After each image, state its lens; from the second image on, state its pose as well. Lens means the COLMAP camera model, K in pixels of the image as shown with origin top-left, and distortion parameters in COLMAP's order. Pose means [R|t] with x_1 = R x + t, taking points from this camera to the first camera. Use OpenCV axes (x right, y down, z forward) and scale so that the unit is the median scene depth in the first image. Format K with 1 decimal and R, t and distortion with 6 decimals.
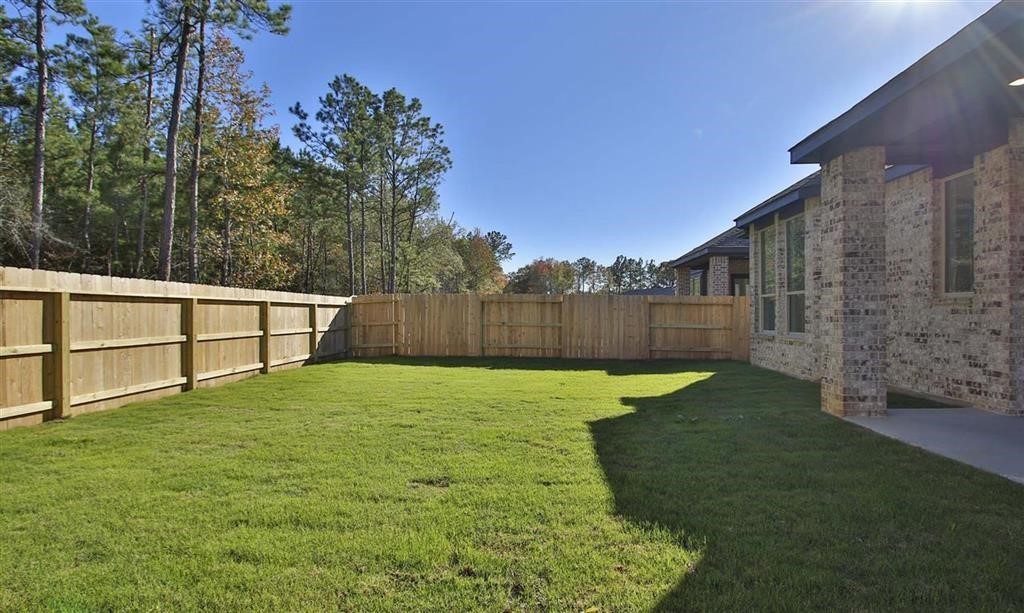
lens RADIAL K [[542.1, 0, 511.9], [0, 542.1, 321.8], [0, 0, 1]] dist [-0.003072, -0.000275]
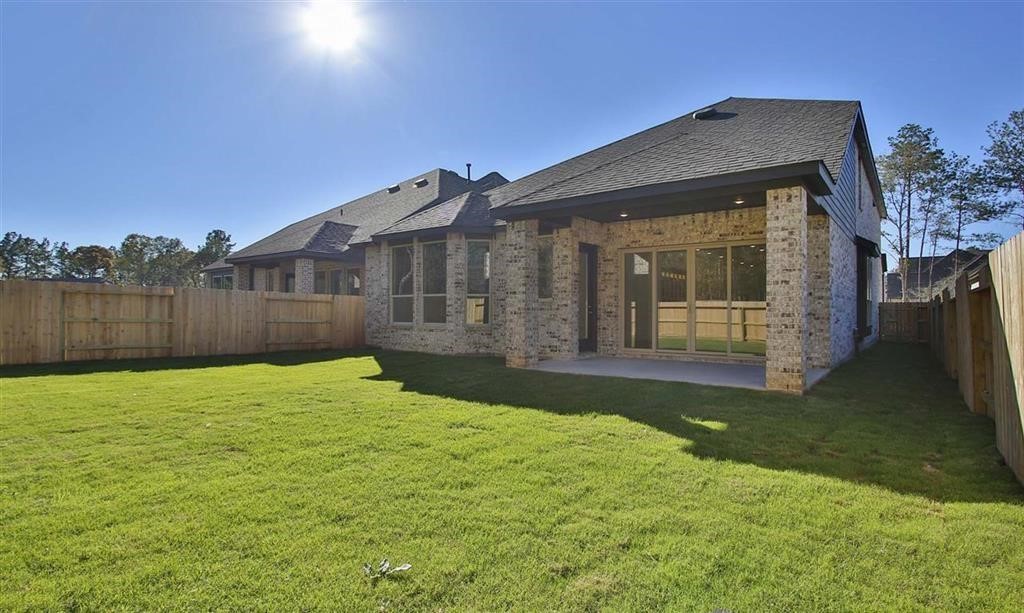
lens RADIAL K [[542.1, 0, 511.9], [0, 542.1, 321.8], [0, 0, 1]] dist [-0.003072, -0.000275]
pose [[0.544995, -0.011848, 0.838356, -0.485736], [0.006713, 0.999930, 0.009767, 0.003643], [-0.838412, 0.000305, 0.545036, 0.036876]]
